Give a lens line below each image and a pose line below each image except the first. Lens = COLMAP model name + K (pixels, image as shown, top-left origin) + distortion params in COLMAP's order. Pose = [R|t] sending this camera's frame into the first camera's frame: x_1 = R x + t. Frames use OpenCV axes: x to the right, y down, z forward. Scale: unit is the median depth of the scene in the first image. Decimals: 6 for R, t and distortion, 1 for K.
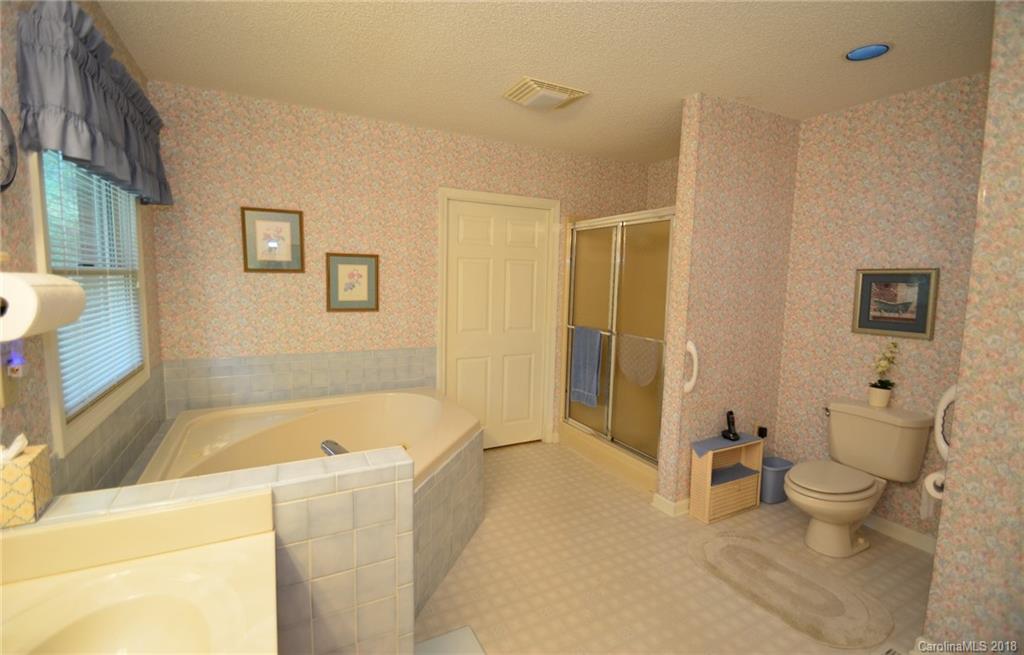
lens RADIAL K [[451.9, 0, 507.6], [0, 451.9, 322.3], [0, 0, 1]] dist [-0.000608, -0.000434]
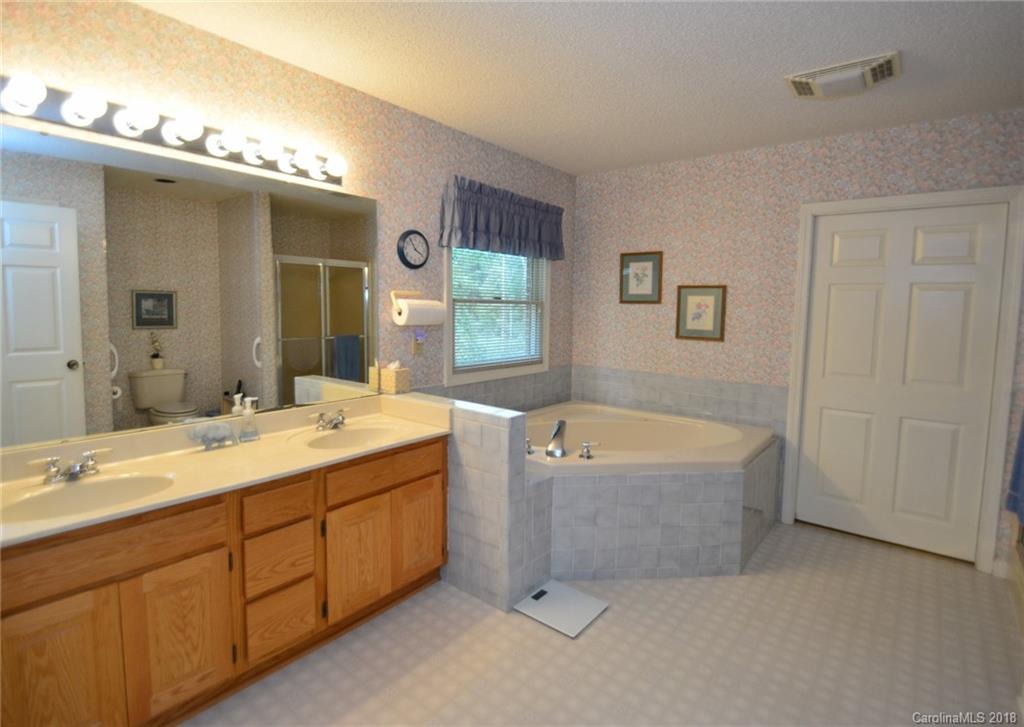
lens RADIAL K [[519.7, 0, 509.3], [0, 519.7, 346.3], [0, 0, 1]] dist [-0.004958, -0.000688]
pose [[0.402547, 0.060399, -0.913405, 0.600649], [-0.104615, 0.994319, 0.019644, 0.013586], [0.909402, 0.087648, 0.406579, 0.110233]]
